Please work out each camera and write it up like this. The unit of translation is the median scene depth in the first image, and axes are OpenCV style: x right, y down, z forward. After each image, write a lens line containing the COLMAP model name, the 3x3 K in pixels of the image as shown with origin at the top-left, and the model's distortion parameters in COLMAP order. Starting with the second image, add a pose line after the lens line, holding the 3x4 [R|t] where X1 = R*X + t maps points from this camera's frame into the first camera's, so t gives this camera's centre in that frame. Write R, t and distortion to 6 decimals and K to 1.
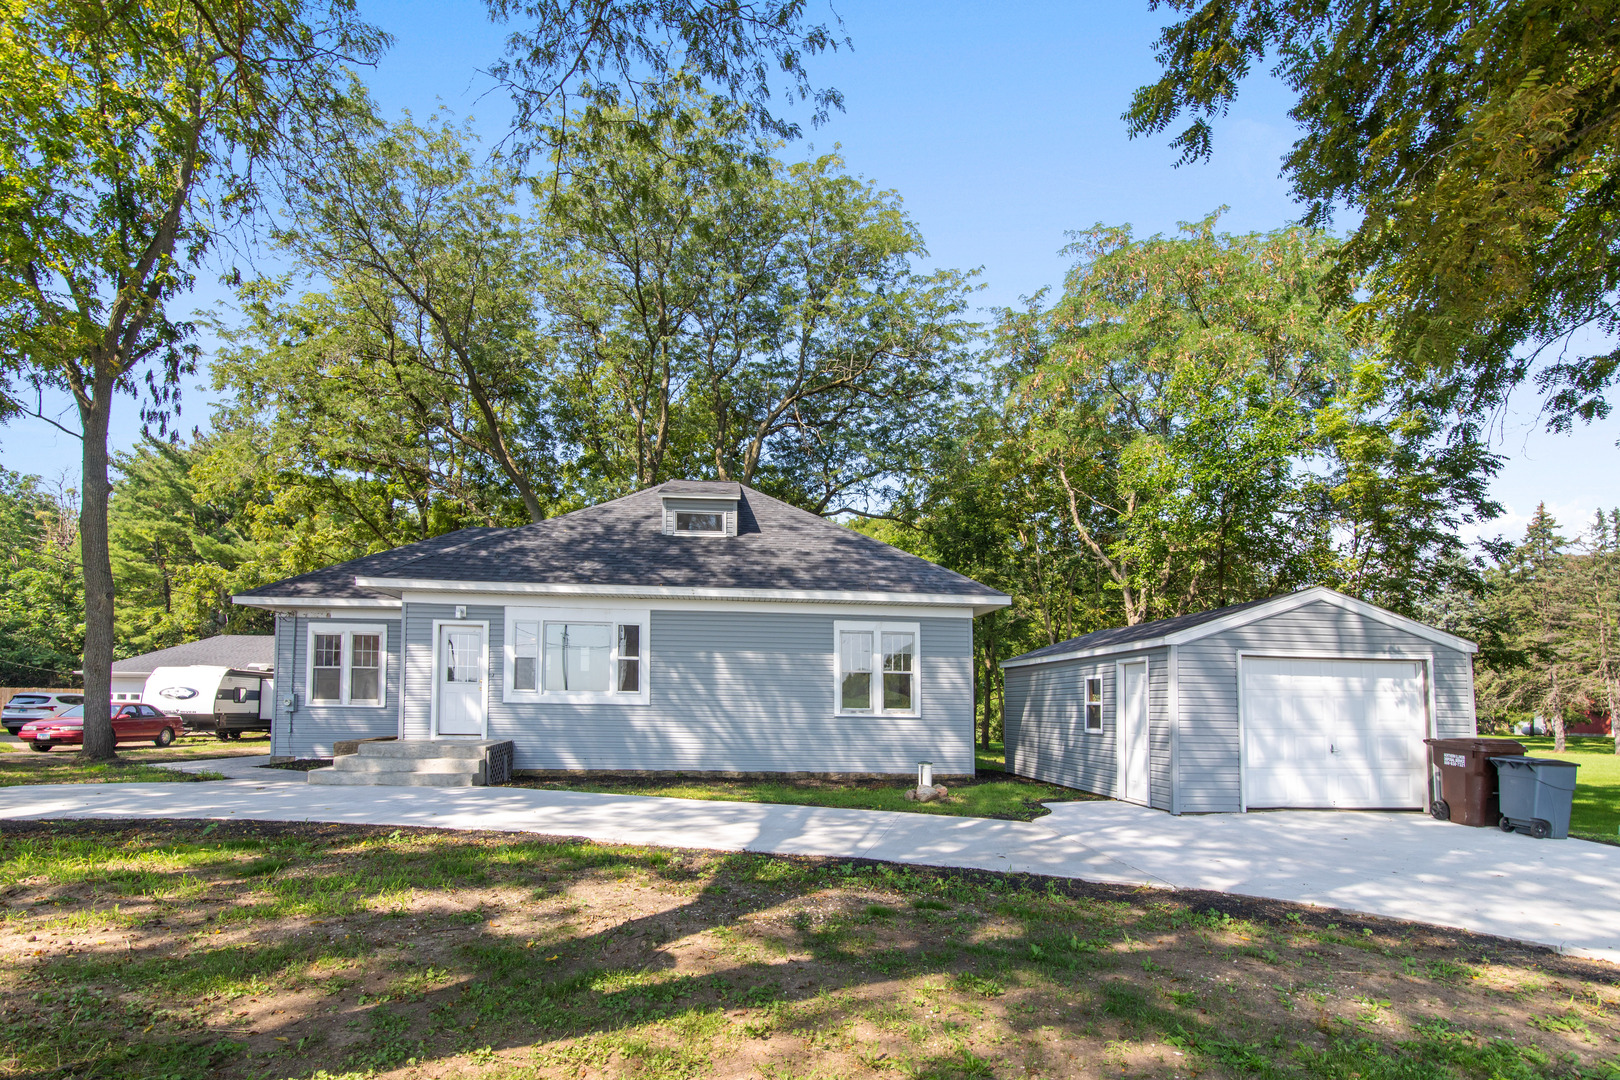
lens RADIAL K [[781.5, 0, 810.6], [0, 781.5, 697.3], [0, 0, 1]] dist [0.000837, -0.003997]
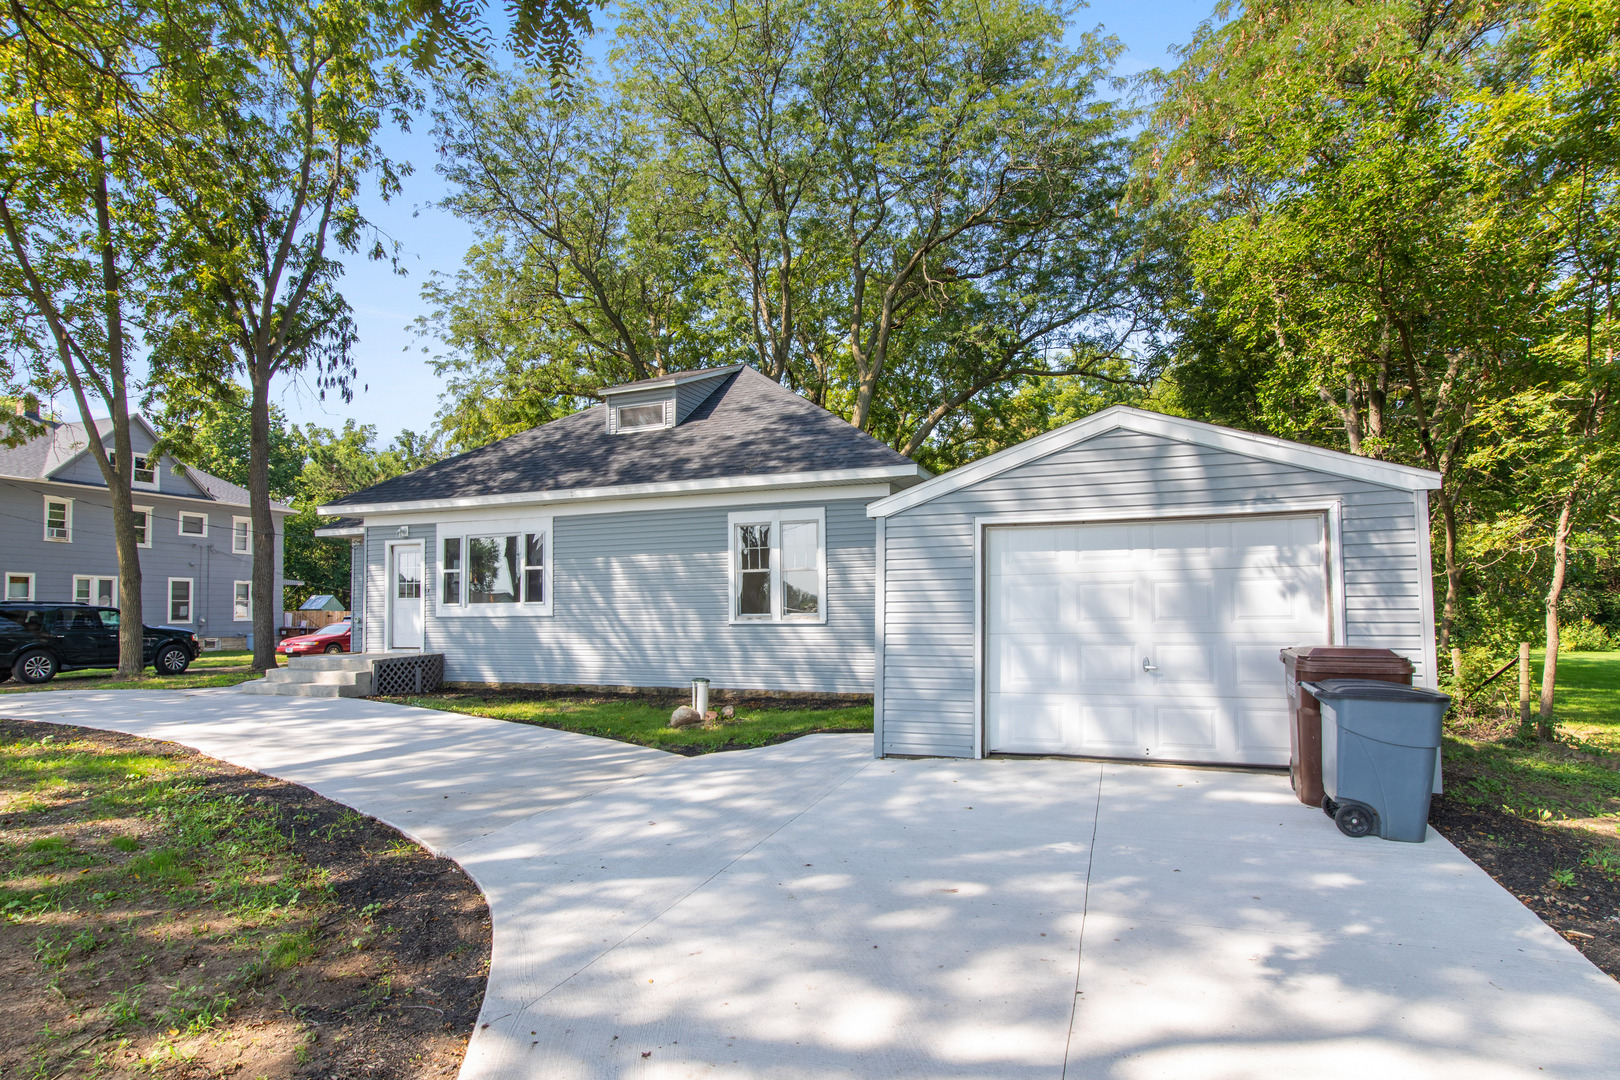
lens RADIAL K [[864.0, 0, 822.9], [0, 864.0, 590.8], [0, 0, 1]] dist [0.002488, -0.000648]
pose [[0.896890, -0.035207, -0.440850, 0.539501], [0.029357, 0.999367, -0.020085, 0.009648], [0.441278, 0.005072, 0.897356, 0.195877]]
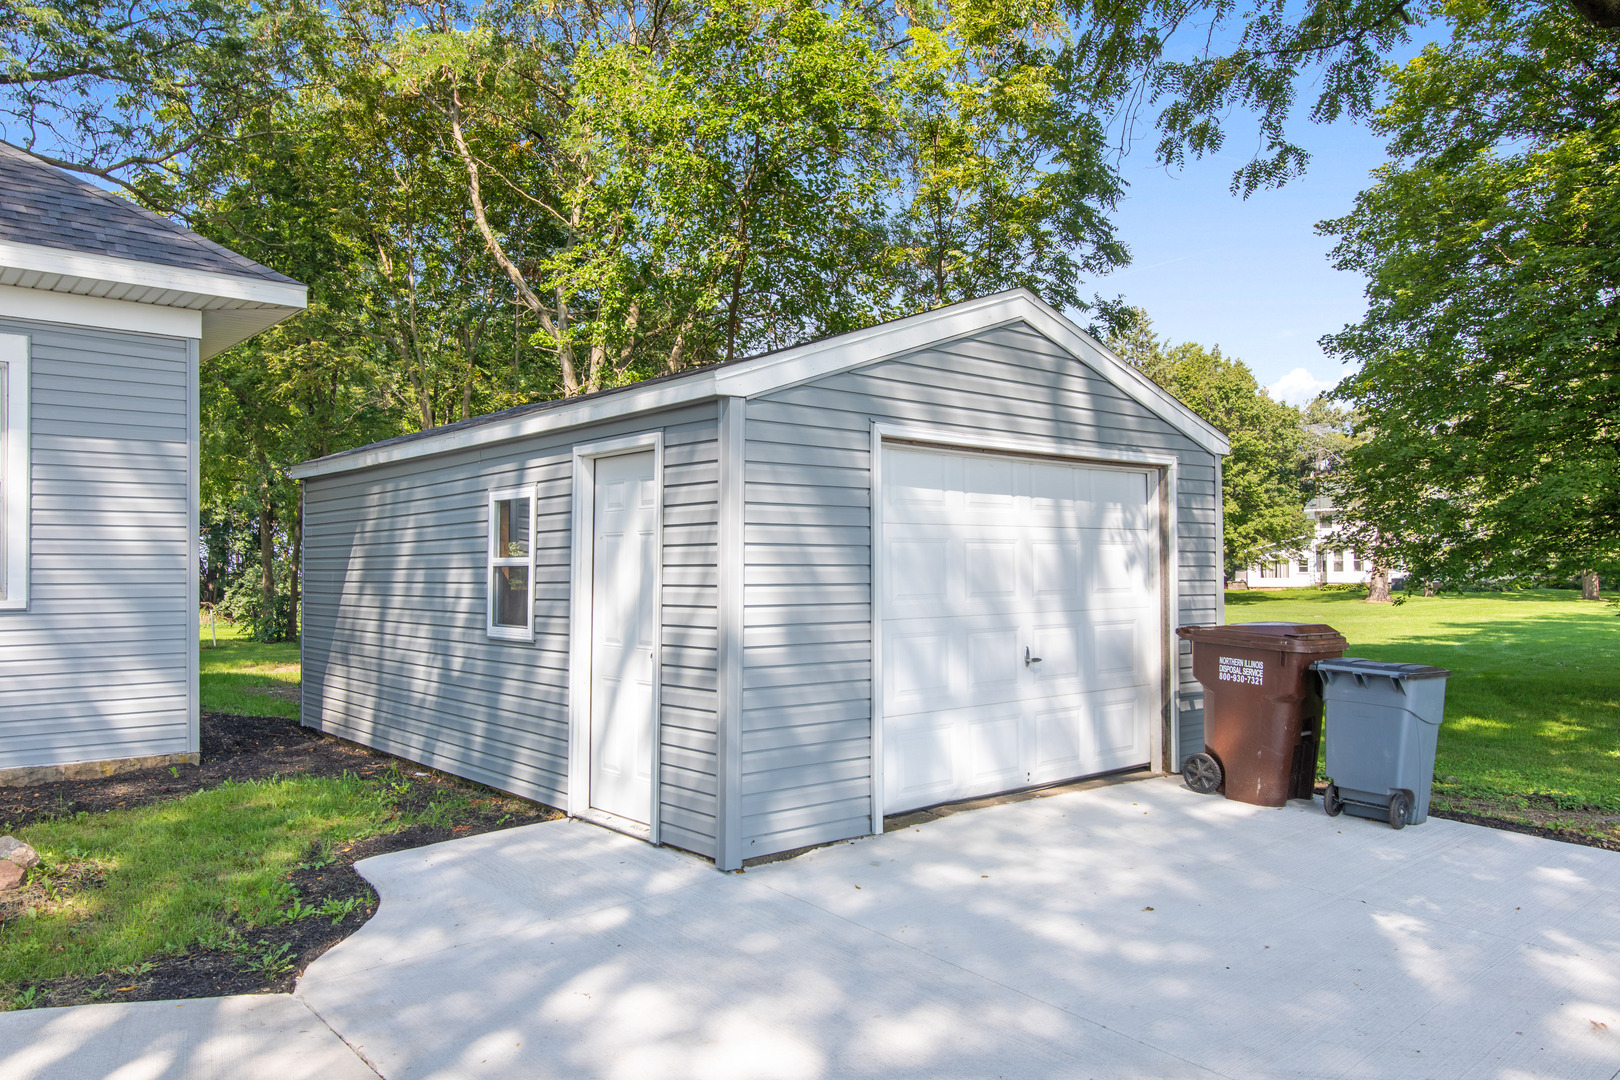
lens RADIAL K [[1172.0, 0, 834.0], [0, 1172.0, 488.8], [0, 0, 1]] dist [-0.009789, 0.004004]
pose [[0.814854, 0.025081, 0.579124, 0.134132], [0.006495, 0.998606, -0.052386, 0.002658], [-0.579630, 0.046448, 0.813555, 0.376111]]
